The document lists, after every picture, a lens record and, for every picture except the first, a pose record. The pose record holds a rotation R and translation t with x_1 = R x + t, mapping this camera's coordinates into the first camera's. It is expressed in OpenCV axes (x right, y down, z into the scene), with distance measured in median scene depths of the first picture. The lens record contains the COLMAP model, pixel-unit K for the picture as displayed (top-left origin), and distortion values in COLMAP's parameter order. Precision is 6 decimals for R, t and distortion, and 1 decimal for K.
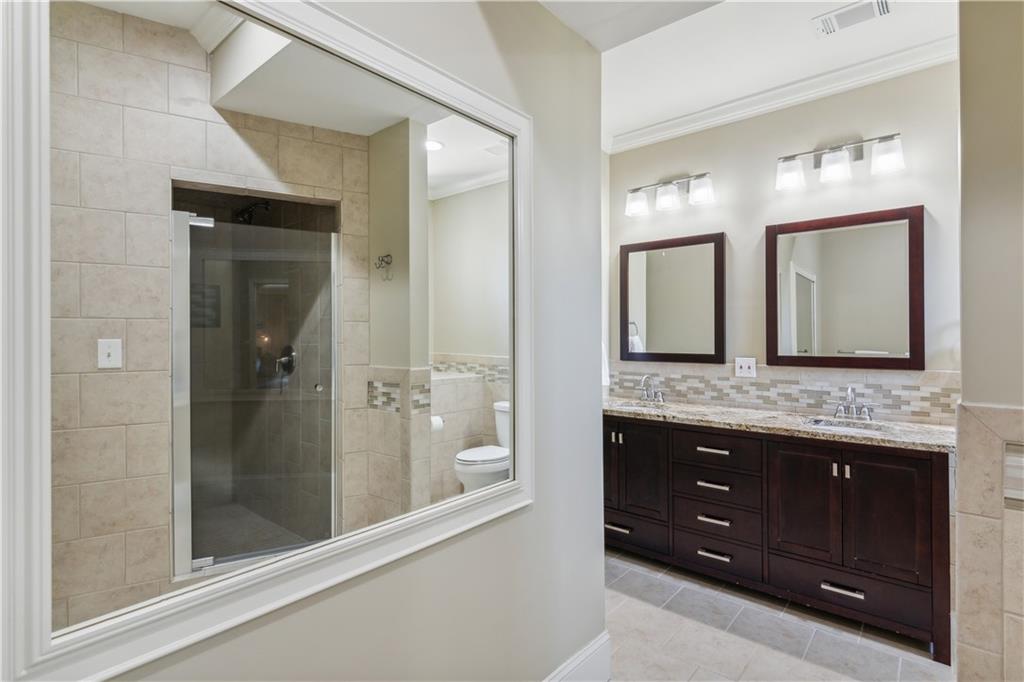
lens RADIAL K [[500.6, 0, 512.1], [0, 500.6, 339.3], [0, 0, 1]] dist [0.006175, 0.000344]
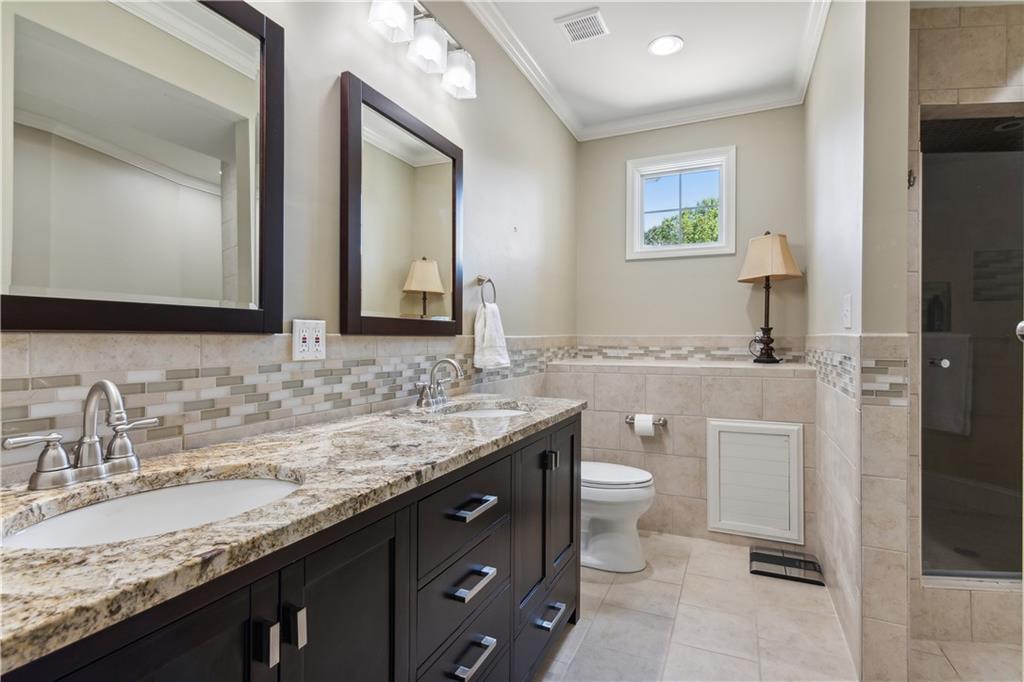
lens RADIAL K [[500.6, 0, 511.3], [0, 500.6, 343.9], [0, 0, 1]] dist [0.006175, 0.000344]
pose [[-0.289137, -0.012053, 0.957212, -0.048621], [-0.002153, 0.999926, 0.011940, 0.054196], [-0.957285, 0.001392, -0.289142, 0.962414]]
